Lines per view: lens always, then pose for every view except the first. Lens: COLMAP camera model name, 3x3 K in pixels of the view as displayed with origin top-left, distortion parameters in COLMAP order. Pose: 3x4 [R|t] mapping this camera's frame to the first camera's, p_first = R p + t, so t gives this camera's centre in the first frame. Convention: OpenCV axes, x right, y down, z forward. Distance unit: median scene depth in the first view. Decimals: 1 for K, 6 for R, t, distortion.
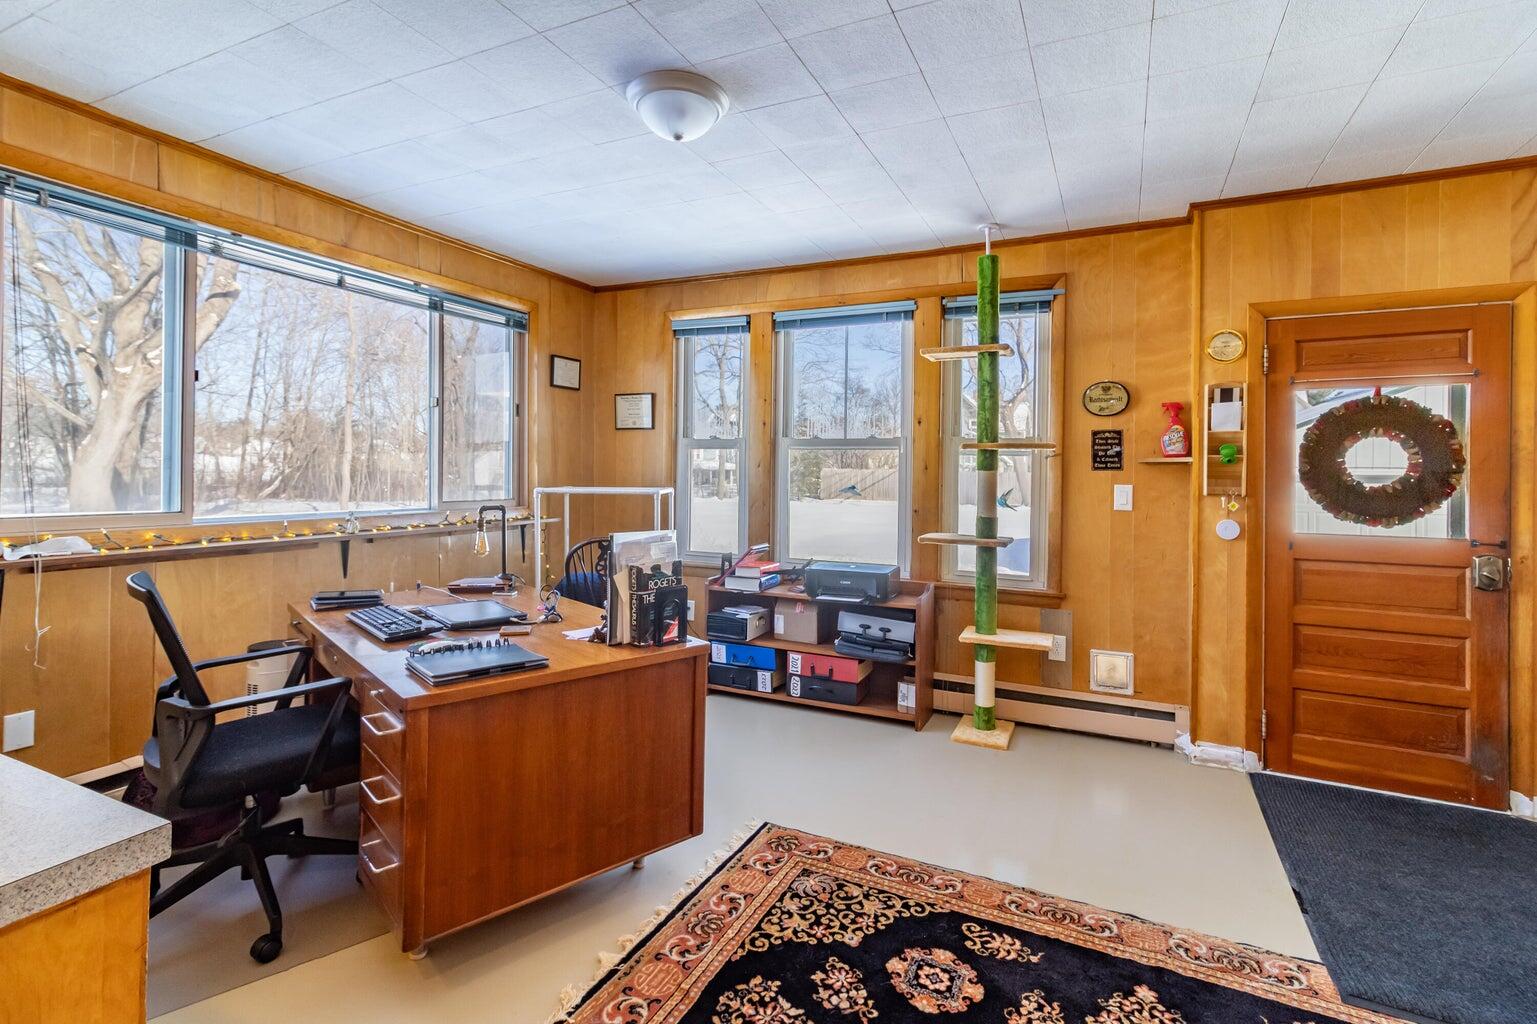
lens RADIAL K [[726.7, 0, 772.4], [0, 726.7, 469.5], [0, 0, 1]] dist [0.003359, 0.000426]
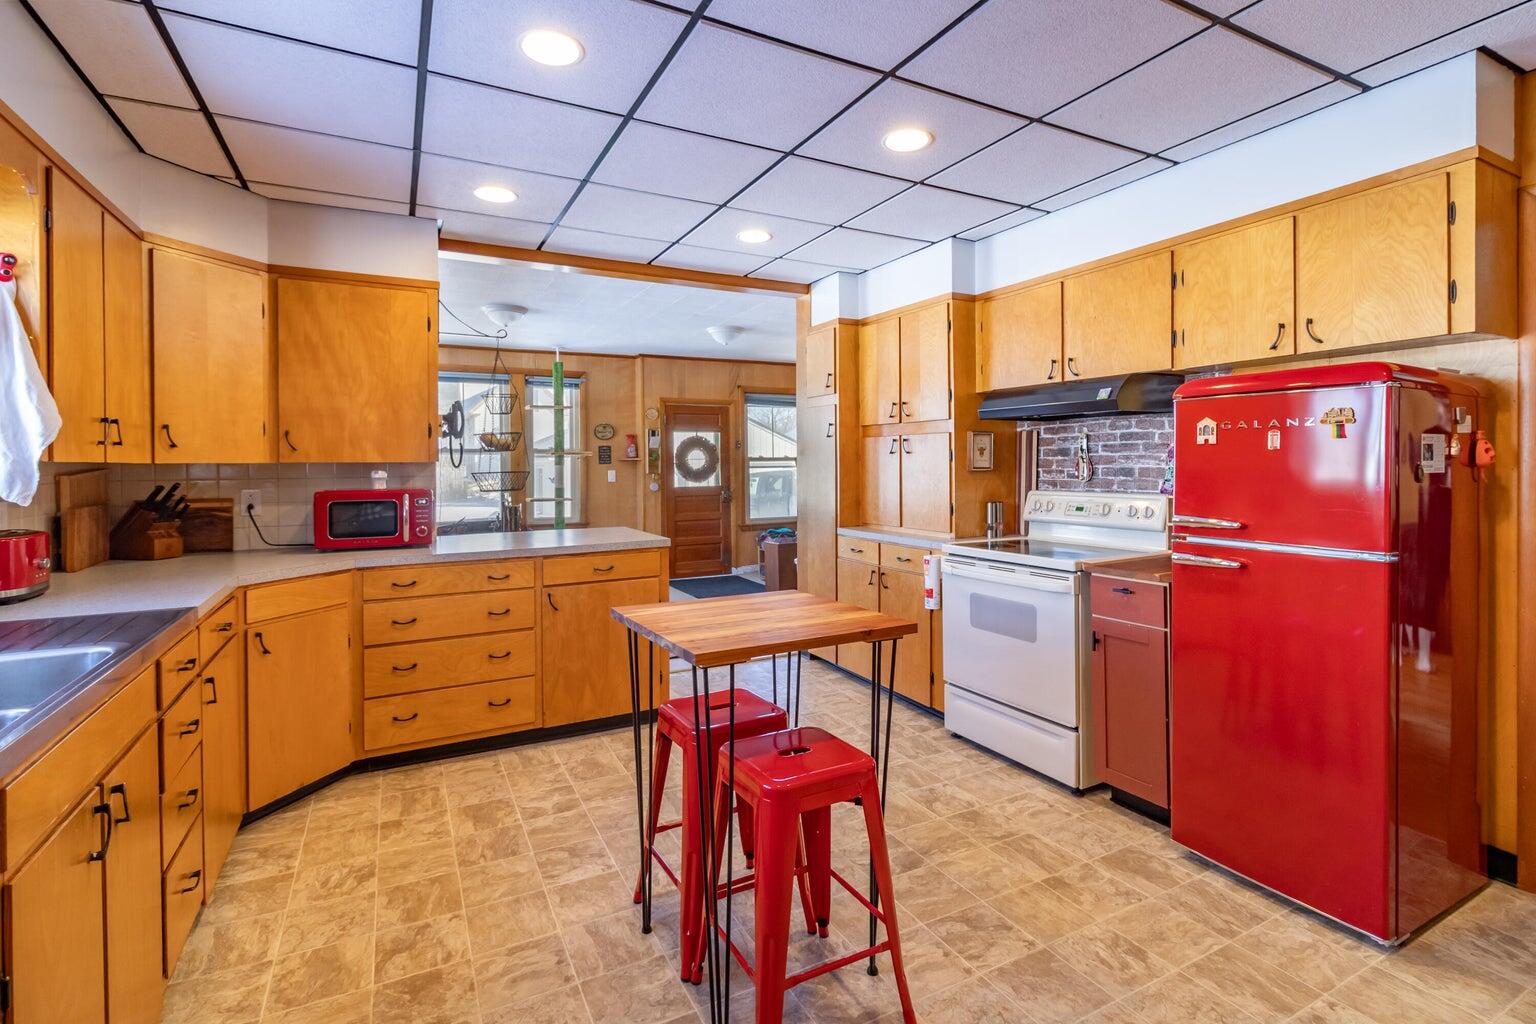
lens RADIAL K [[724.6, 0, 773.9], [0, 724.6, 468.4], [0, 0, 1]] dist [0.001333, 0.000041]
pose [[0.590937, -0.022348, 0.806408, -1.479693], [0.015613, 0.999746, 0.016265, -0.019232], [-0.806566, 0.002979, 0.591136, -1.049513]]
